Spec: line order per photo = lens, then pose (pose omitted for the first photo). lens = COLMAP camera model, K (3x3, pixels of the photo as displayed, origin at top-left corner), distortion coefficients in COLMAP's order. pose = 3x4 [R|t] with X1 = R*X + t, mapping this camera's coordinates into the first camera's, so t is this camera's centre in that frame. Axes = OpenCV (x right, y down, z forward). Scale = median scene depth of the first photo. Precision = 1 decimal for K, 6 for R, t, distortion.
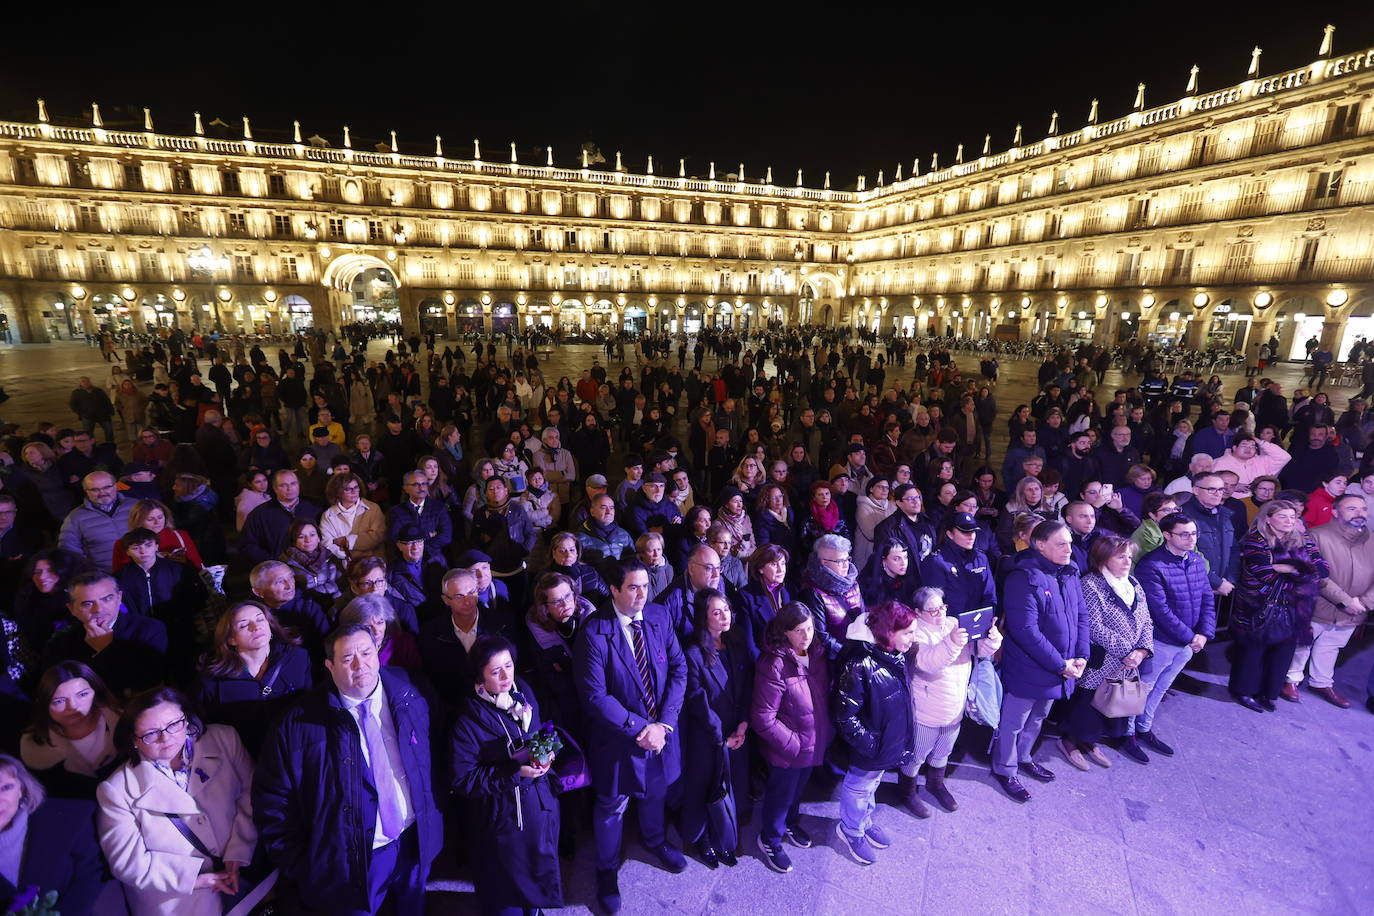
lens RADIAL K [[605.0, 0, 683.0], [0, 605.0, 463.8], [0, 0, 1]] dist [0.003865, 0.000390]
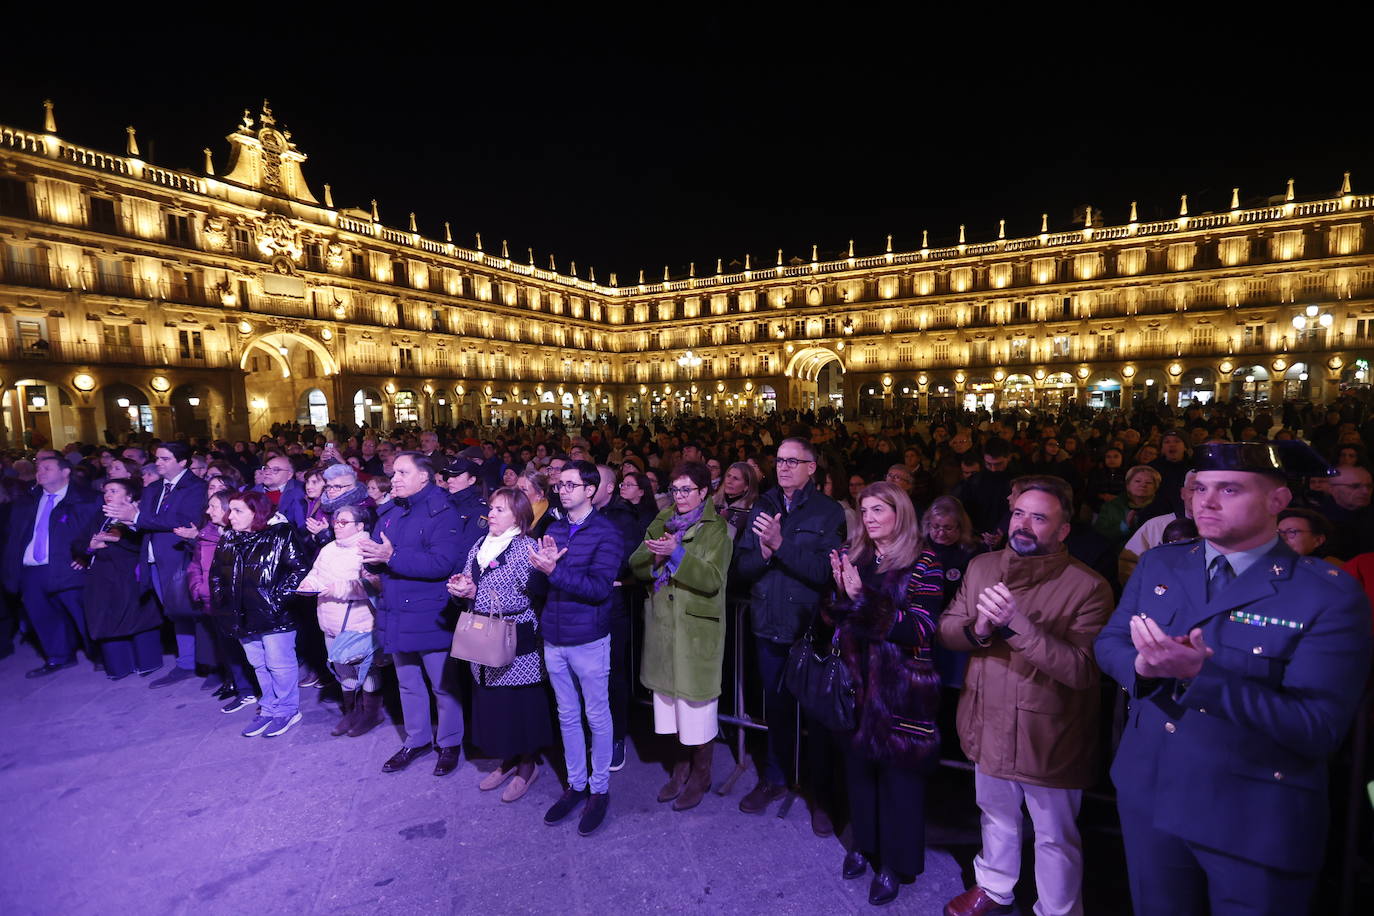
lens RADIAL K [[612.5, 0, 693.2], [0, 612.5, 464.8], [0, 0, 1]] dist [0.001222, 0.001008]
pose [[0.725494, 0.040076, -0.687061, 0.112901], [-0.127769, 0.988792, -0.077240, -0.004185], [0.676265, 0.143822, 0.722483, 0.028725]]
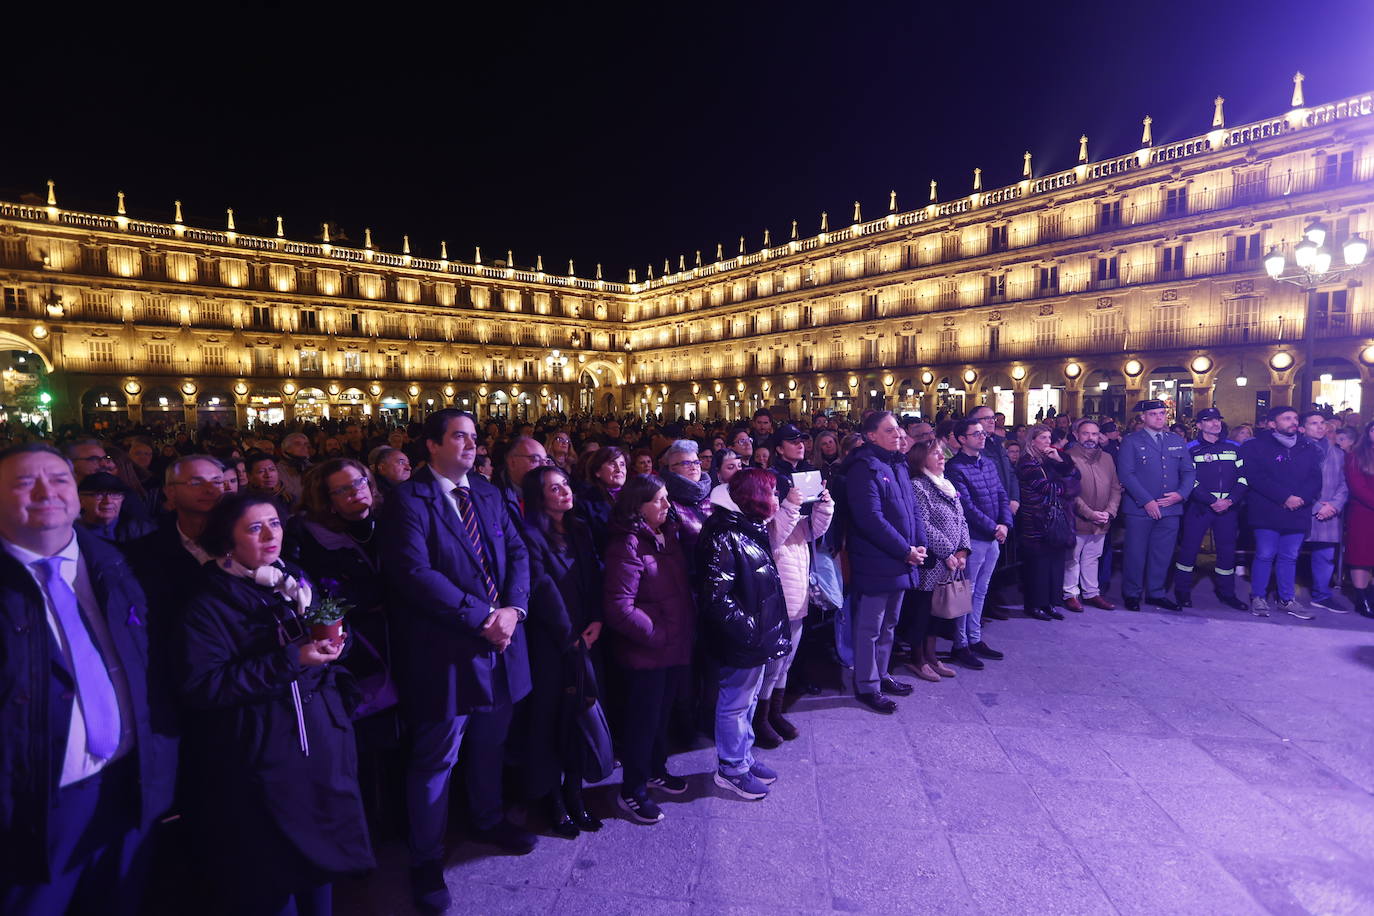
lens RADIAL K [[657.8, 0, 679.1], [0, 657.8, 458.7], [0, 0, 1]] dist [0.003205, 0.004688]
pose [[0.944491, -0.040473, 0.326036, -0.003239], [0.094571, 0.983872, -0.151828, 0.013848], [-0.314633, 0.174233, 0.933086, 0.003813]]
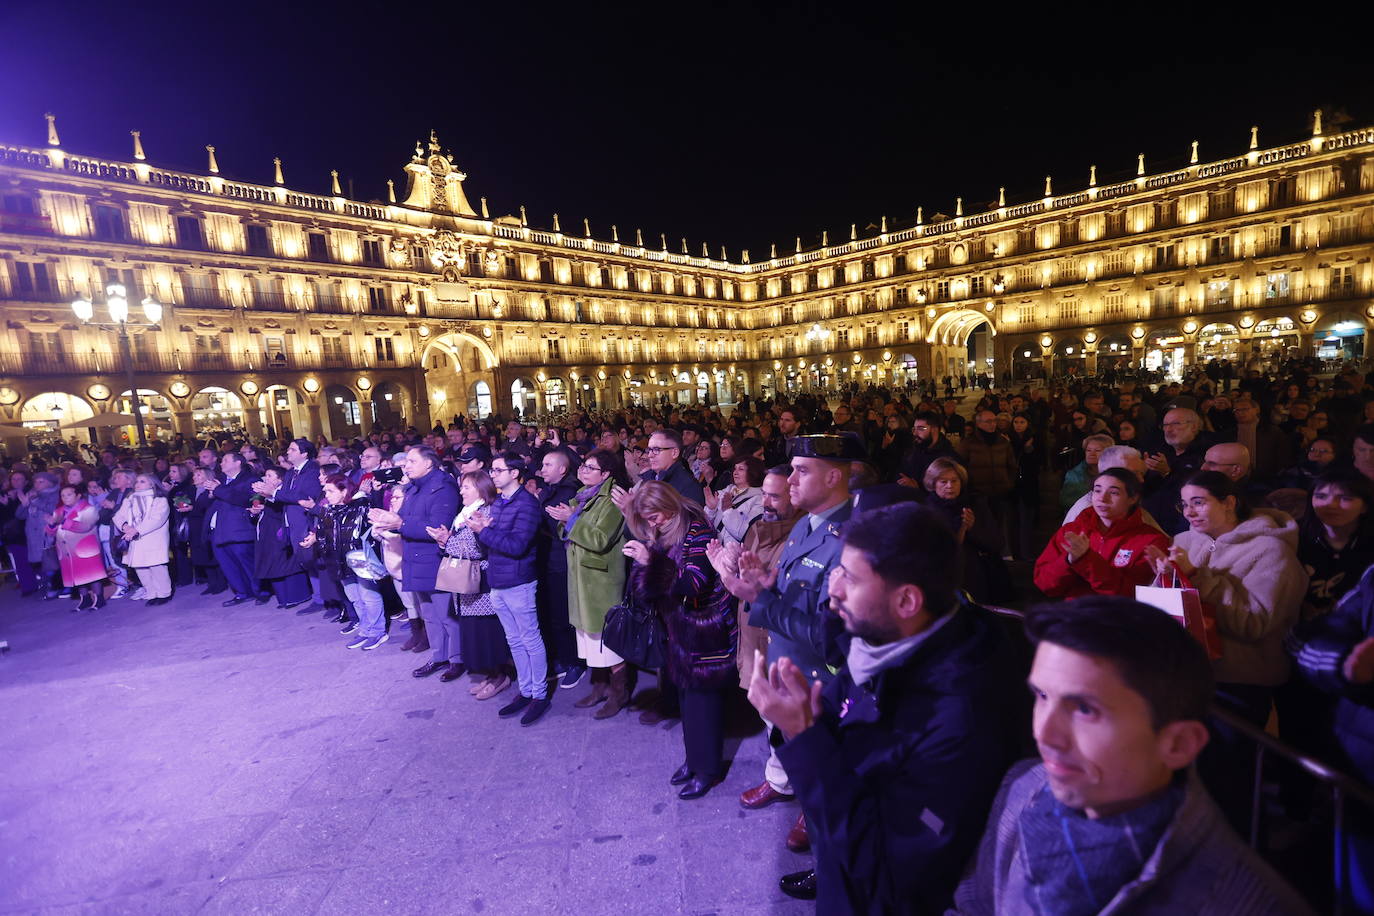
lens RADIAL K [[612.8, 0, 688.1], [0, 612.8, 462.2], [0, 0, 1]] dist [0.000754, 0.001236]
pose [[0.535578, 0.054748, -0.842709, 0.140884], [-0.119259, 0.992799, -0.011295, -0.007826], [0.836022, 0.106550, 0.538251, 0.039946]]
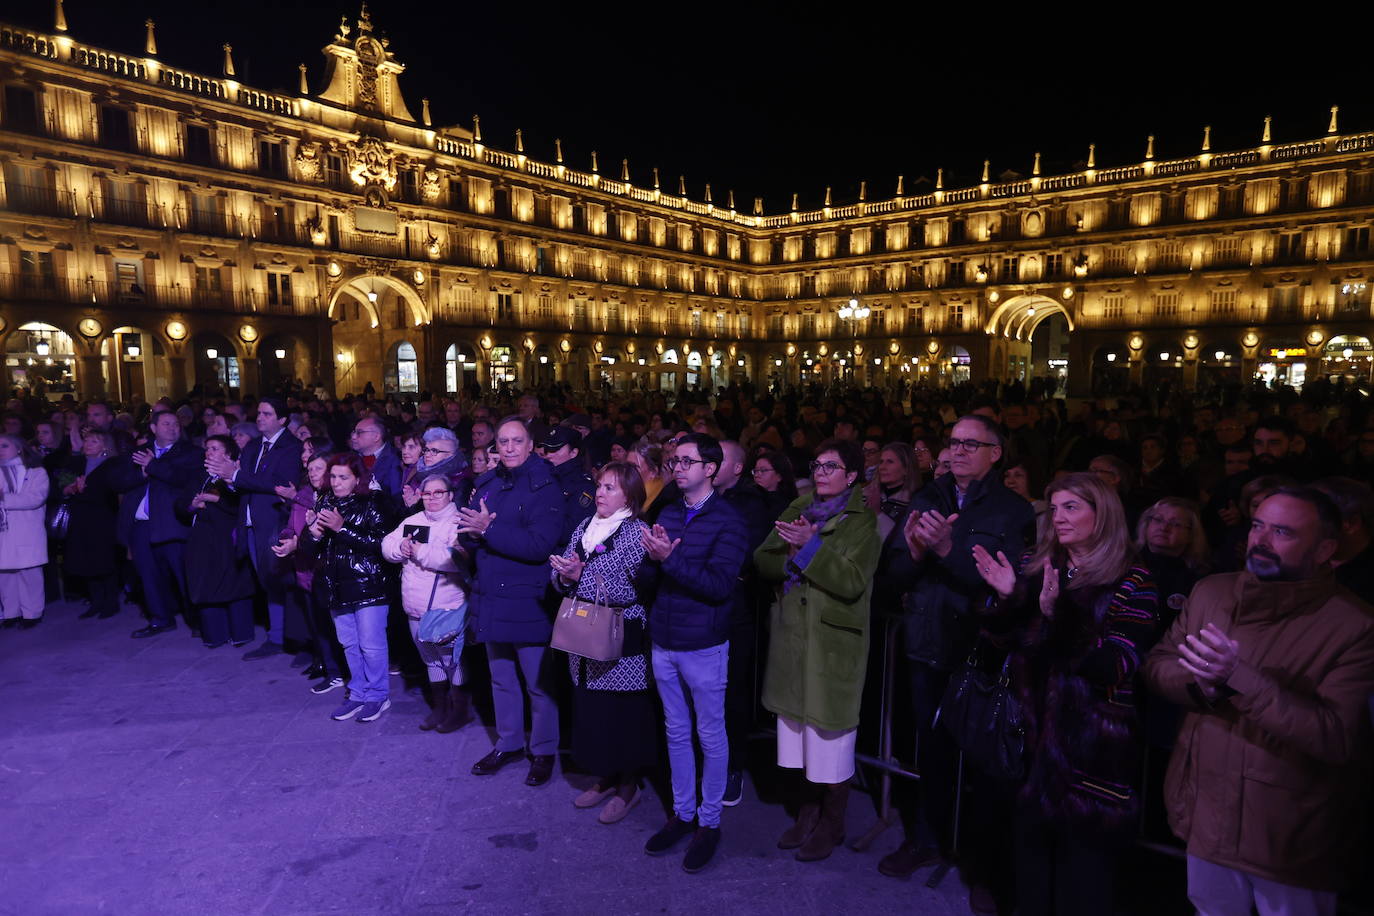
lens RADIAL K [[792.2, 0, 693.8], [0, 792.2, 461.8], [0, 0, 1]] dist [0.000534, 0.002747]
pose [[0.573626, 0.083282, -0.814872, 0.116388], [-0.181123, 0.983089, -0.027027, -0.003630], [0.798841, 0.163095, 0.579010, 0.026622]]
